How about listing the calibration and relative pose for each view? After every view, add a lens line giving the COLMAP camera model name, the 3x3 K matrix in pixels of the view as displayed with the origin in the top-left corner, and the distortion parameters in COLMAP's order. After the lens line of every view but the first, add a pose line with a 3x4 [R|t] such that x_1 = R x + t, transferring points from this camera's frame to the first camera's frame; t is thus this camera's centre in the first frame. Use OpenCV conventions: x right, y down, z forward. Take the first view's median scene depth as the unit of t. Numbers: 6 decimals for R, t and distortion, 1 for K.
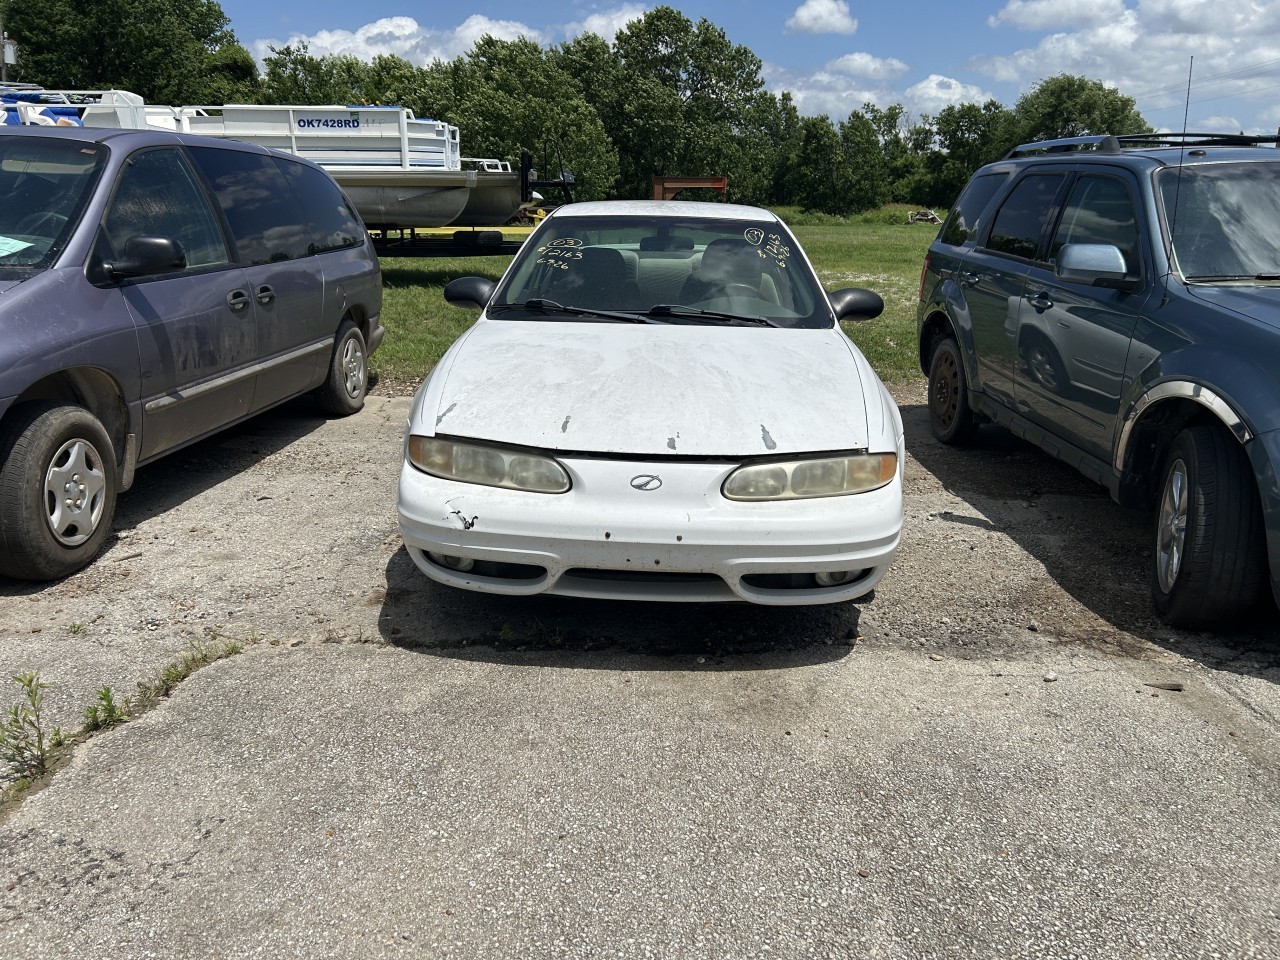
lens RADIAL K [[985.7, 0, 632.0], [0, 985.7, 469.2], [0, 0, 1]] dist [0.057168, -0.072137]
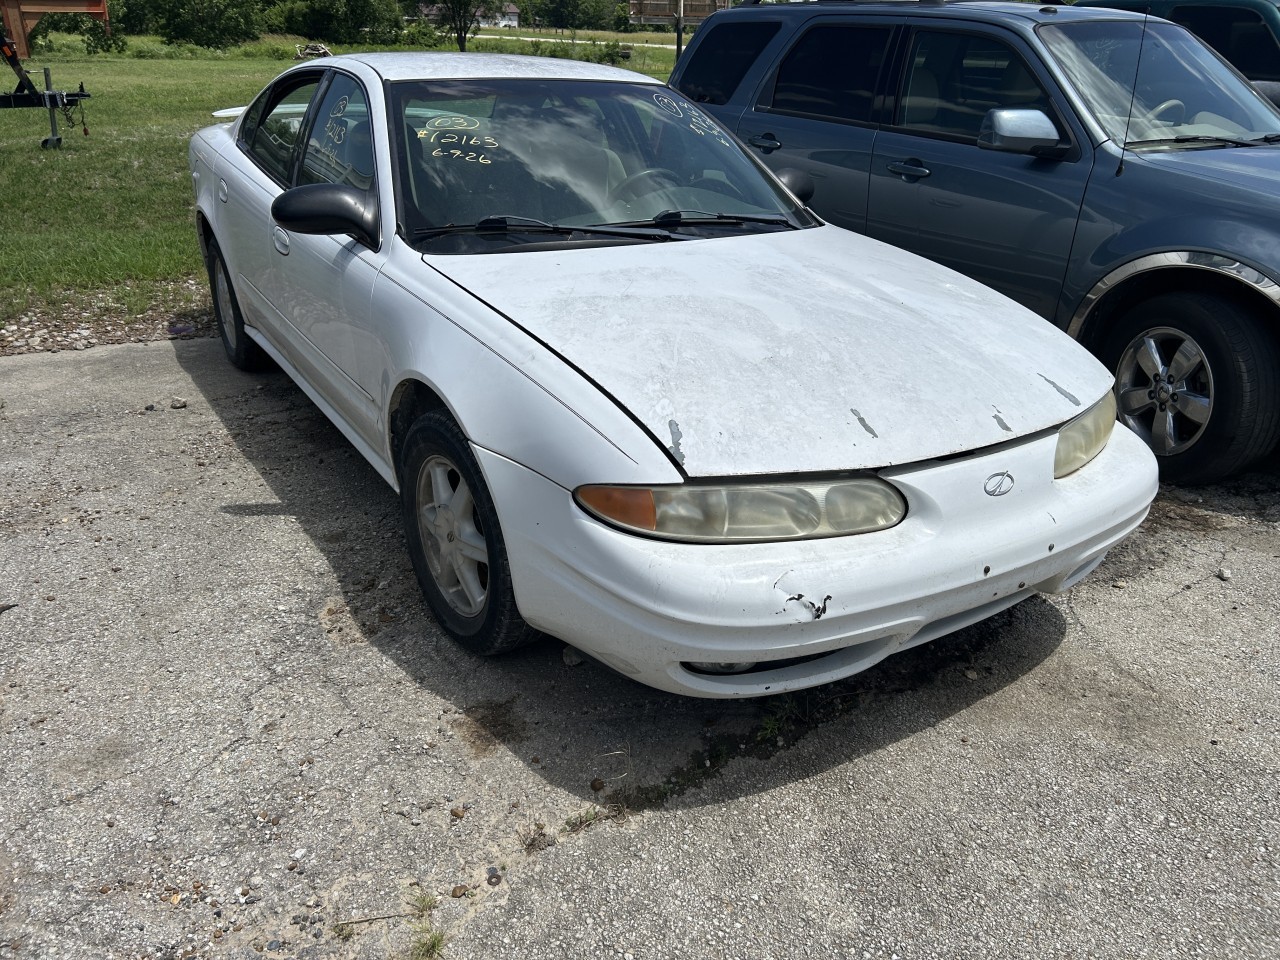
lens RADIAL K [[969.6, 0, 647.9], [0, 969.6, 477.9], [0, 0, 1]] dist [0.053836, -0.068633]
pose [[0.810604, -0.229685, 0.538670, -0.449028], [0.138504, 0.968968, 0.204738, -0.134351], [-0.568979, -0.091354, 0.817262, 0.434337]]
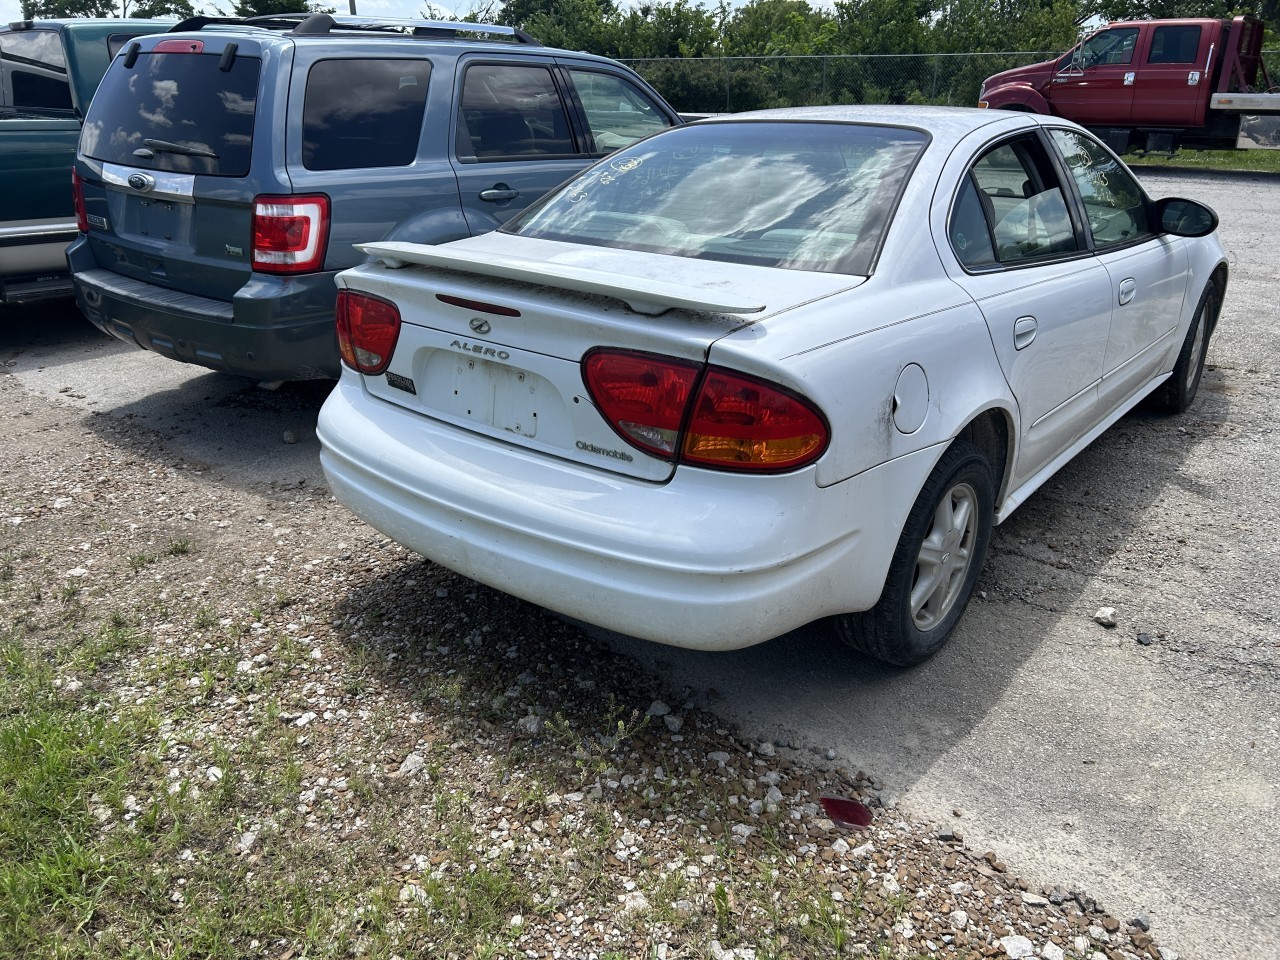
lens RADIAL K [[985.7, 0, 632.0], [0, 985.7, 469.2], [0, 0, 1]] dist [0.057168, -0.072137]
pose [[-0.804381, -0.230757, 0.547469, -0.363334], [0.146866, 0.815657, 0.559584, -0.670786], [-0.575675, 0.530524, -0.622208, 2.351075]]
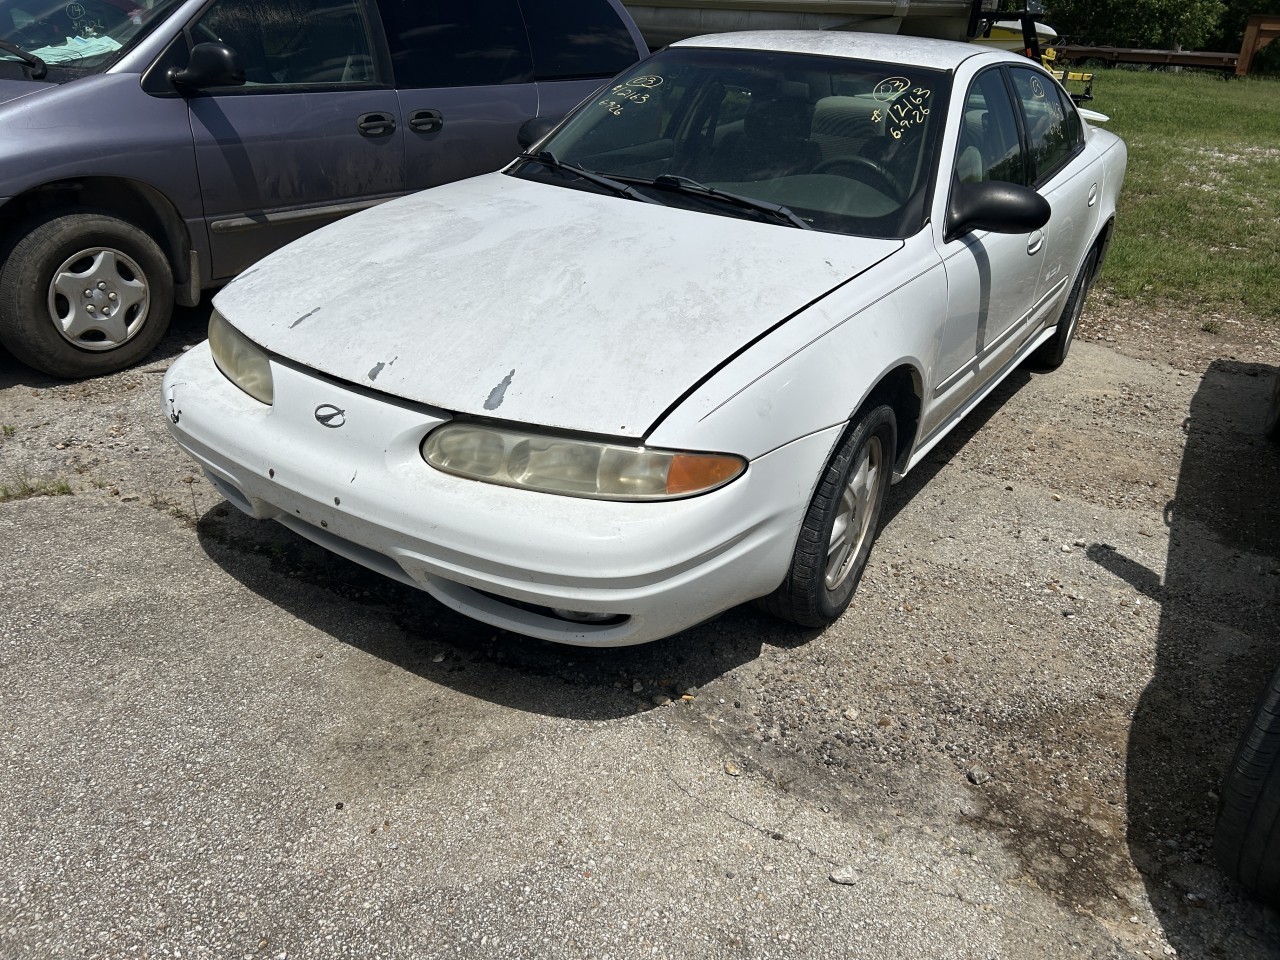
lens RADIAL K [[969.6, 0, 647.9], [0, 969.6, 477.9], [0, 0, 1]] dist [0.053836, -0.068633]
pose [[0.856414, 0.247362, -0.453175, 0.431540], [-0.172034, 0.964314, 0.201252, -0.099843], [0.486785, -0.094393, 0.868407, 0.369182]]
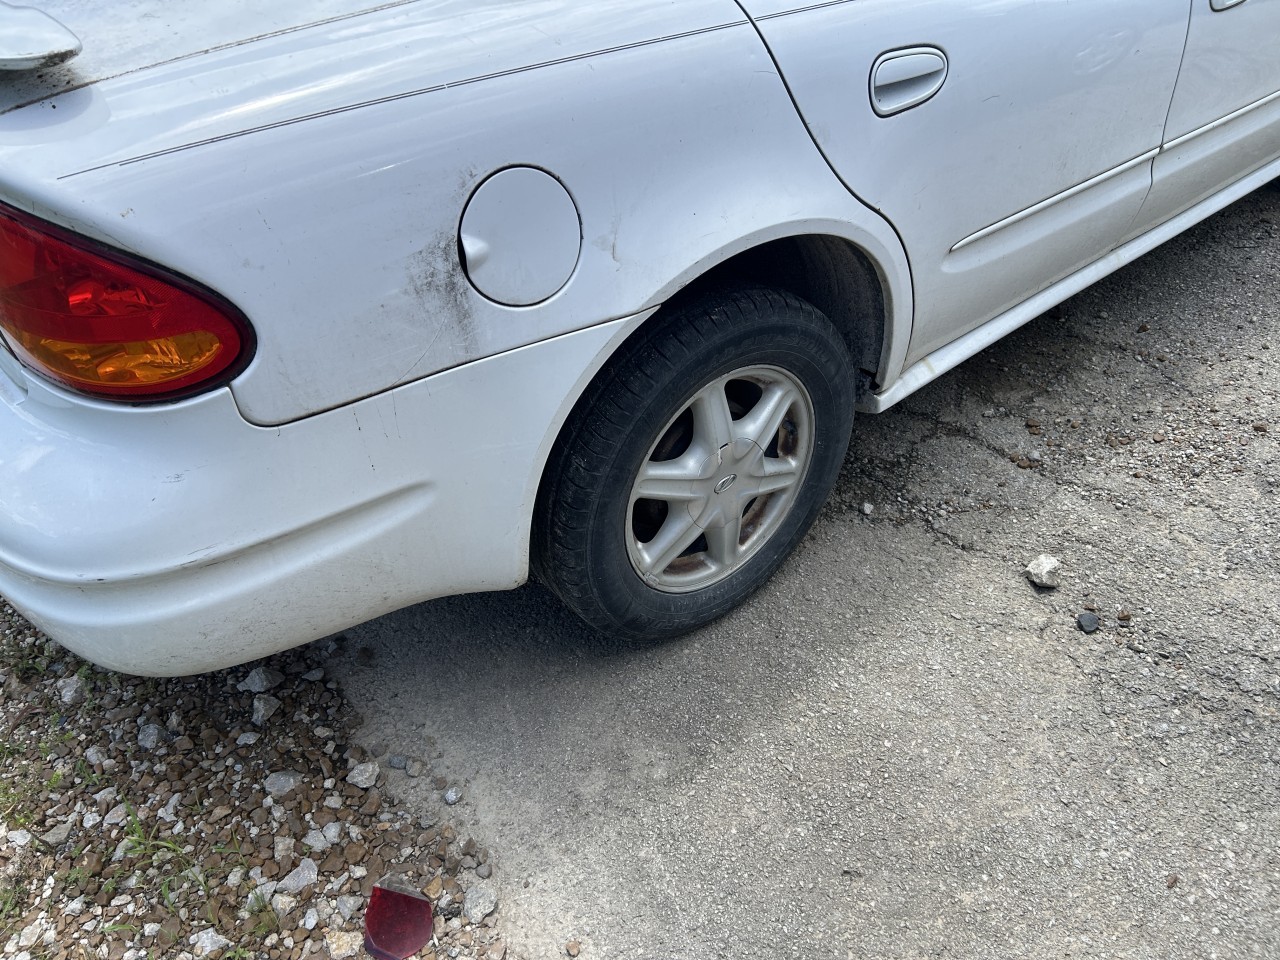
lens RADIAL K [[985.7, 0, 632.0], [0, 985.7, 469.2], [0, 0, 1]] dist [0.057168, -0.072137]
pose [[-0.666406, -0.426681, 0.611430, -0.403156], [0.248315, 0.646233, 0.721611, -0.498850], [-0.703024, 0.632713, -0.324702, 1.950152]]
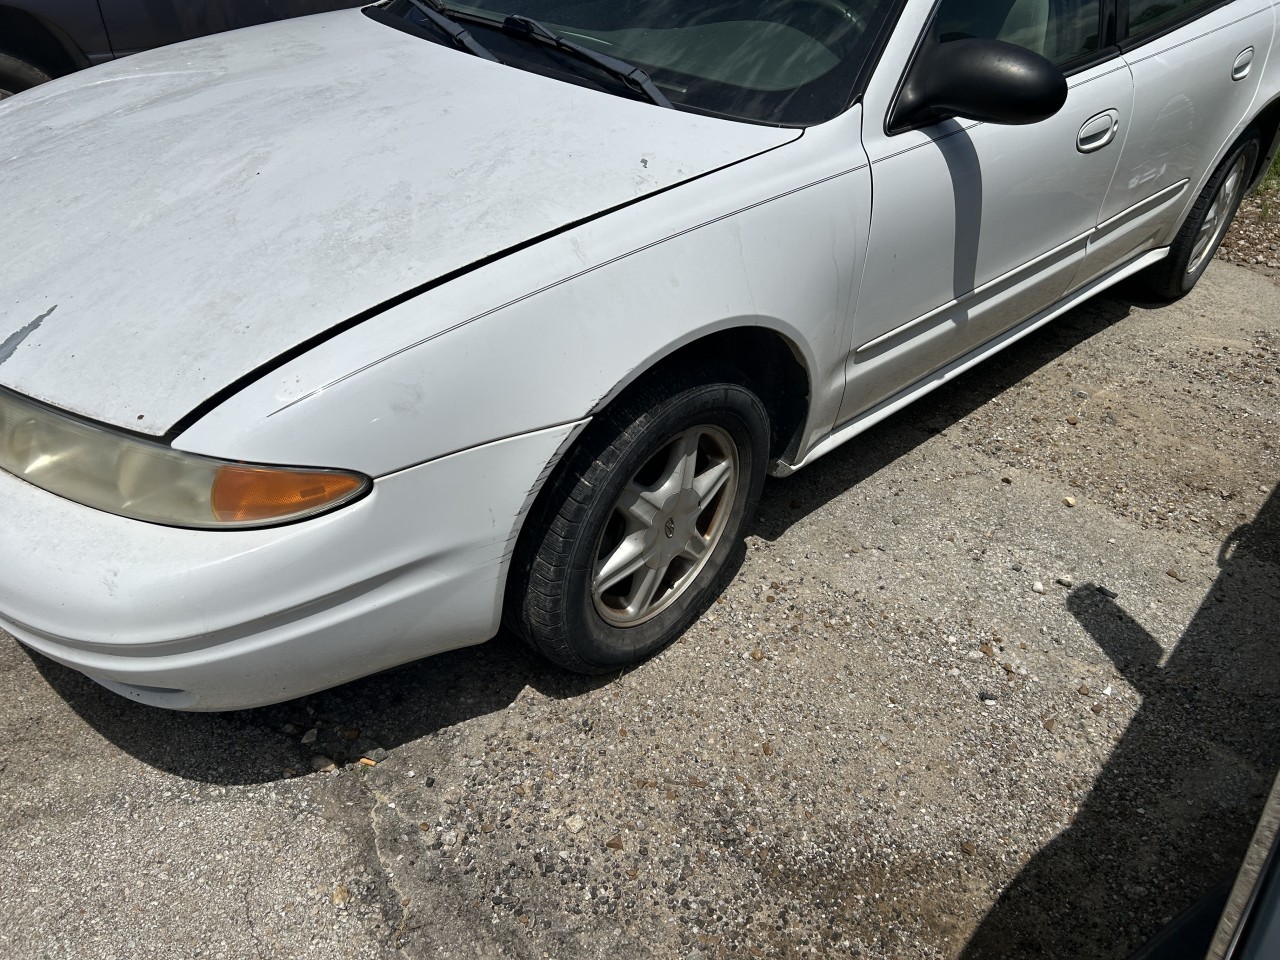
lens RADIAL K [[957.6, 0, 640.0], [0, 957.6, 480.0], [0, 0, 1]] dist [0.059247, -0.073511]
pose [[0.720261, 0.405680, -0.562715, 0.501690], [-0.211426, 0.900958, 0.378911, -0.163500], [0.660699, -0.153942, 0.734696, 0.675355]]
